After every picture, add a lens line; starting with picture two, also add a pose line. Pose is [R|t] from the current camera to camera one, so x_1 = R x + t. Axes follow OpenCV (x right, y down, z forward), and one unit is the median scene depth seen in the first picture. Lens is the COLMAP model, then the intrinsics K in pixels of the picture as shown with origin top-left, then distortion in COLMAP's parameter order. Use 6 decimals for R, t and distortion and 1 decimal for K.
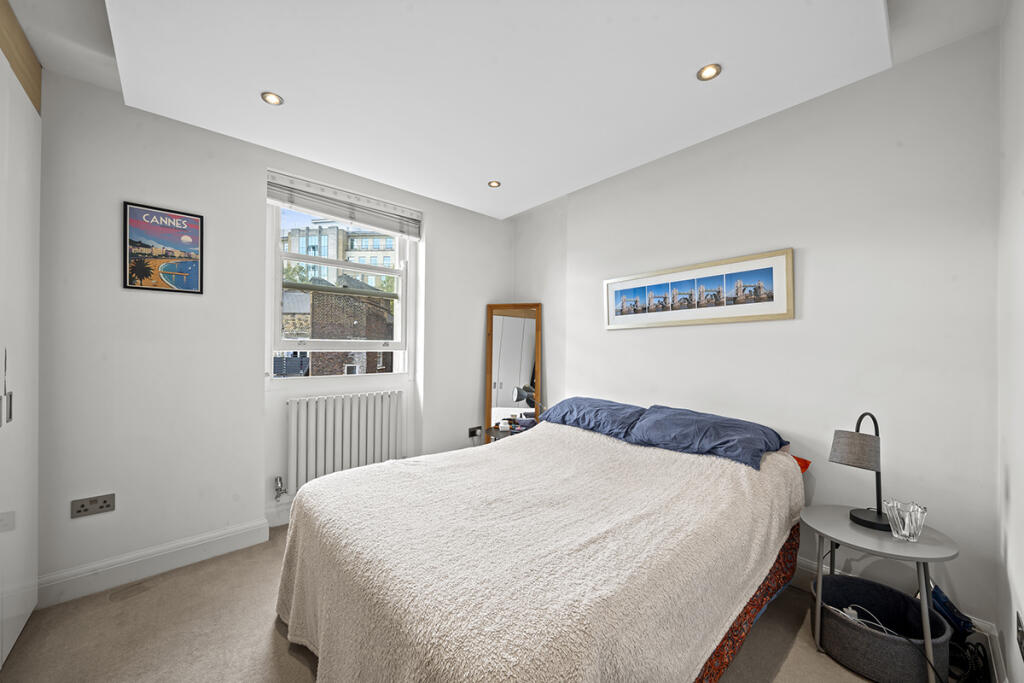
lens RADIAL K [[373.8, 0, 511.1], [0, 373.8, 342.9], [0, 0, 1]] dist [-0.000185, -0.000021]
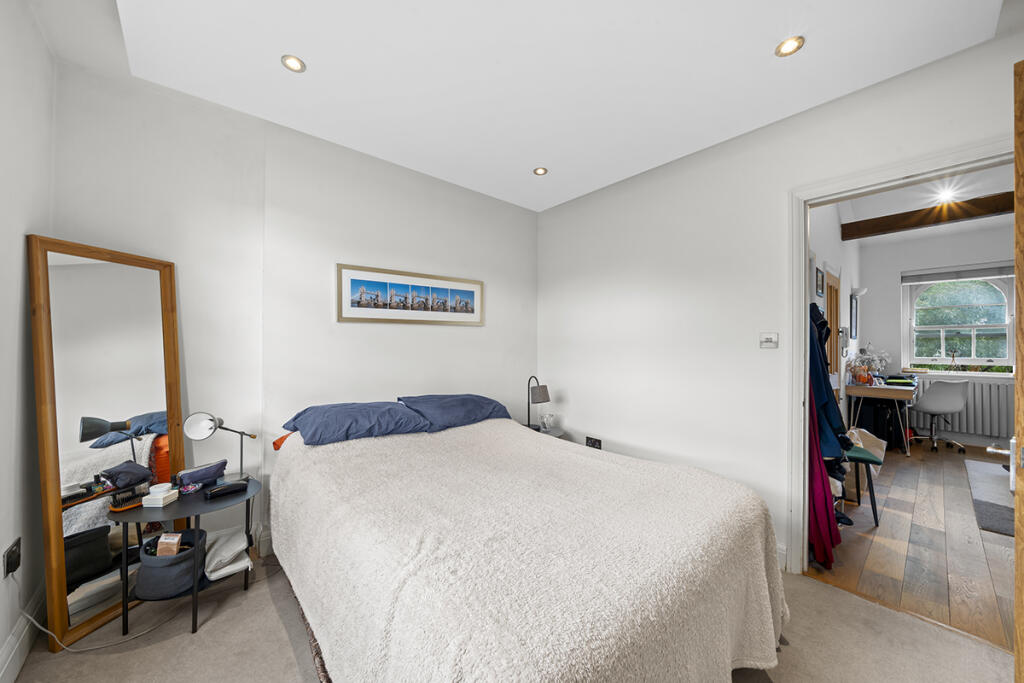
lens RADIAL K [[373.8, 0, 510.5], [0, 373.8, 344.2], [0, 0, 1]] dist [-0.000185, -0.000021]
pose [[0.011209, 0.015890, 0.999811, -0.723848], [-0.006116, 0.999856, -0.015822, 0.032404], [-0.999918, -0.005937, 0.011304, 0.743010]]
